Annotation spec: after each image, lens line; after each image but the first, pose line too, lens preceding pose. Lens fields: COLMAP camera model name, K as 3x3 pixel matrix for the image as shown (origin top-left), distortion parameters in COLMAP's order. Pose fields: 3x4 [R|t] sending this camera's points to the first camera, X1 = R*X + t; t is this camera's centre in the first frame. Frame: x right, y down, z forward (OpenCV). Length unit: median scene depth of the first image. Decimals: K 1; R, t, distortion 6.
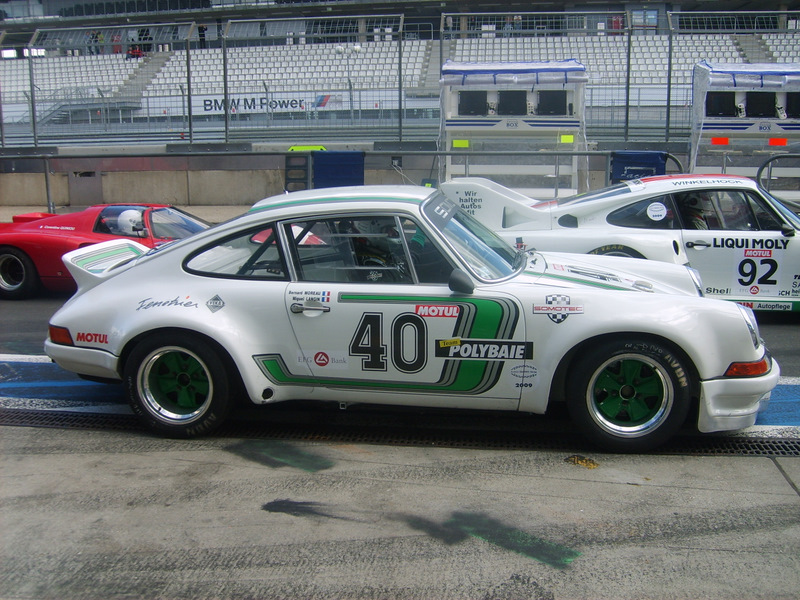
lens RADIAL K [[834.4, 0, 400.0], [0, 834.4, 300.0], [0, 0, 1]] dist [-0.163721, 0.142267]
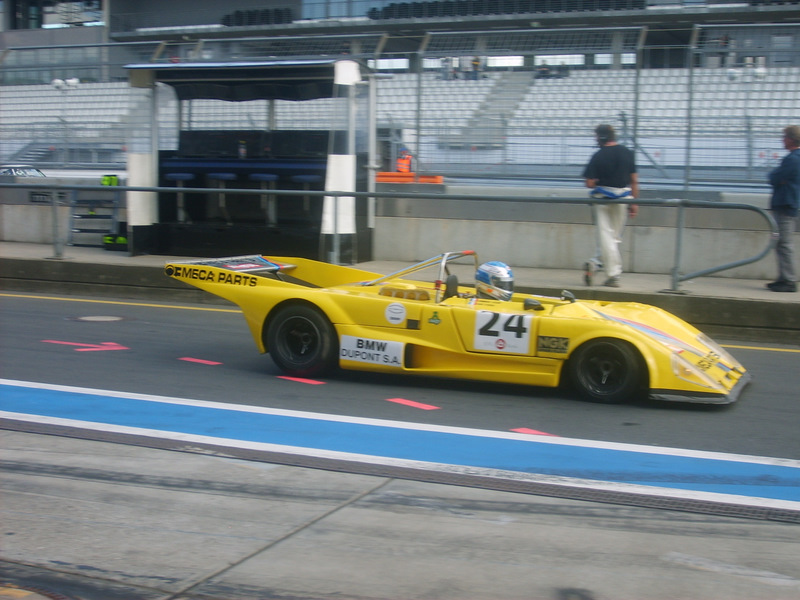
lens RADIAL K [[1230.9, 0, 400.0], [0, 1230.9, 300.0], [0, 0, 1]] dist [-0.125740, 0.161259]
pose [[0.966313, 0.054087, -0.251620, -0.545629], [-0.081621, 0.991604, -0.100302, 0.000784], [0.244083, 0.117461, 0.962614, 0.035334]]
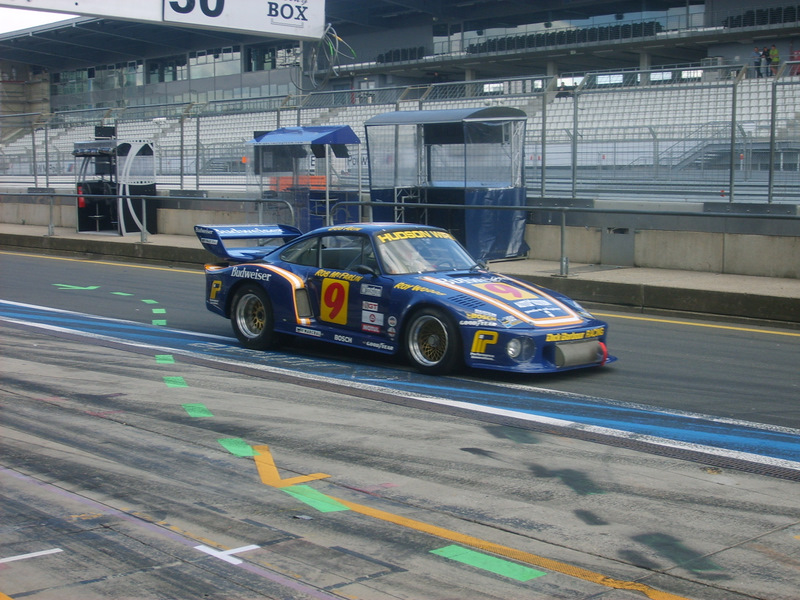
lens RADIAL K [[1223.1, 0, 400.0], [0, 1223.1, 300.0], [0, 0, 1]] dist [-0.127323, 0.151545]
pose [[0.783457, 0.074412, -0.616974, 0.072002], [-0.138026, 0.988844, -0.056008, 0.008433], [0.605924, 0.129038, 0.784988, -0.054728]]
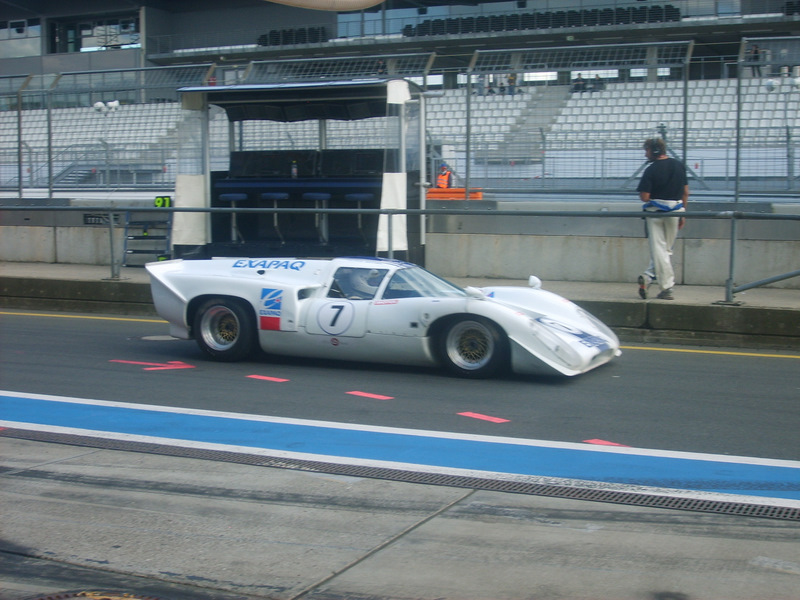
lens RADIAL K [[1230.9, 0, 400.0], [0, 1230.9, 300.0], [0, 0, 1]] dist [-0.125740, 0.161259]
pose [[0.959584, 0.036258, -0.279077, -0.549821], [-0.069679, 0.991399, -0.110782, 0.001522], [0.272660, 0.125750, 0.953857, 0.030322]]
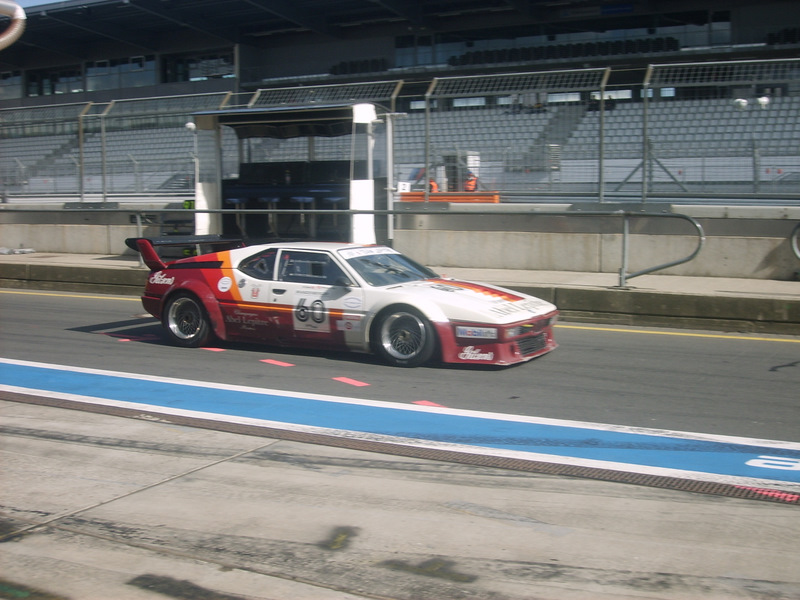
lens RADIAL K [[1018.8, 0, 400.0], [0, 1018.8, 300.0], [0, 0, 1]] dist [-0.124091, 0.041259]
pose [[0.937359, 0.043029, -0.345698, -0.515514], [-0.078844, 0.992797, -0.090211, -0.001135], [0.339327, 0.111816, 0.933999, 0.039656]]
